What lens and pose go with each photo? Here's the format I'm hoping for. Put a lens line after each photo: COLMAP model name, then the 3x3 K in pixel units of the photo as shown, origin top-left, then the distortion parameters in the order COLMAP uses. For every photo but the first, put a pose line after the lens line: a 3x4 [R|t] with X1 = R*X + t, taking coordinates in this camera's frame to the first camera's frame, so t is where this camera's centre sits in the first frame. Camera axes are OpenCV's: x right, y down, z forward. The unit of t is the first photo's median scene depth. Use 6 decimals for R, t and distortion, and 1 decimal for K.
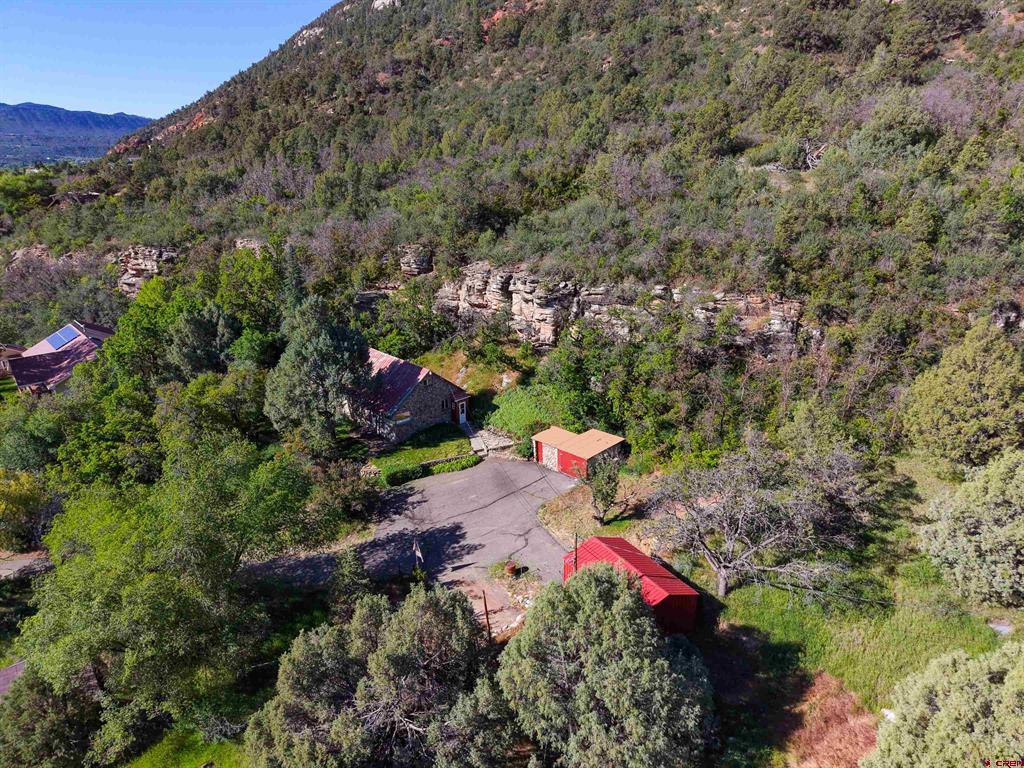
lens RADIAL K [[654.2, 0, 509.1], [0, 654.2, 404.0], [0, 0, 1]] dist [0.041348, -0.048154]
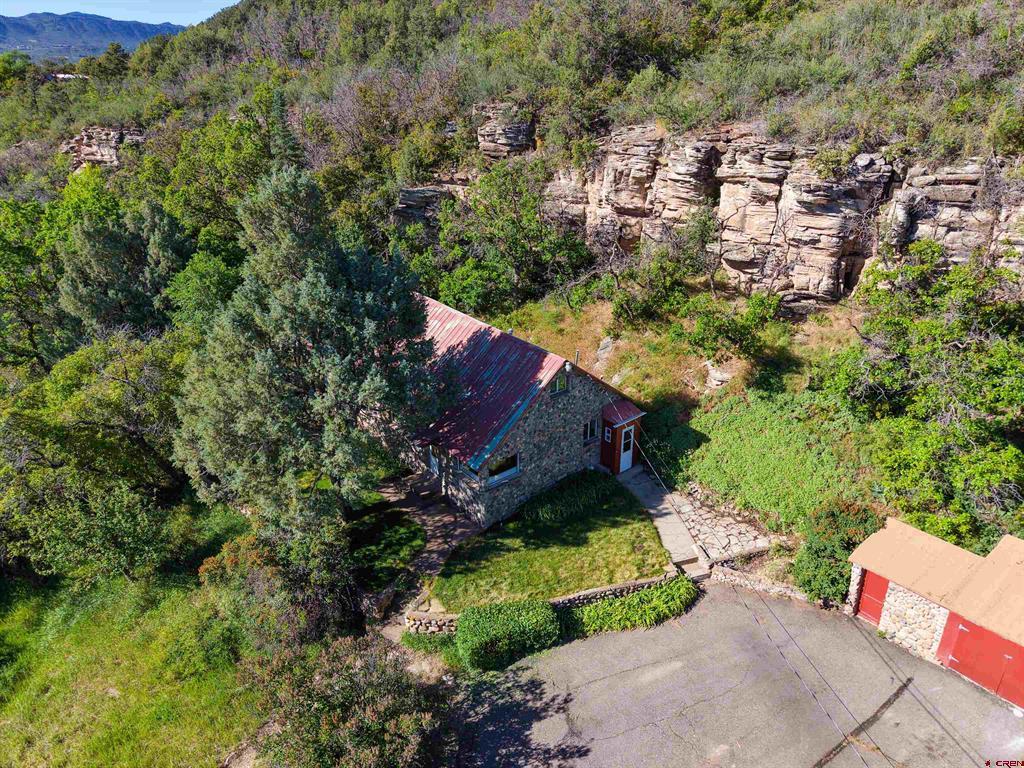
lens RADIAL K [[654.2, 0, 509.1], [0, 654.2, 404.0], [0, 0, 1]] dist [0.041348, -0.048154]
pose [[0.997379, 0.031141, -0.065315, -0.108273], [-0.023680, 0.993421, 0.112048, -0.057968], [0.068375, -0.110208, 0.991554, 0.478407]]
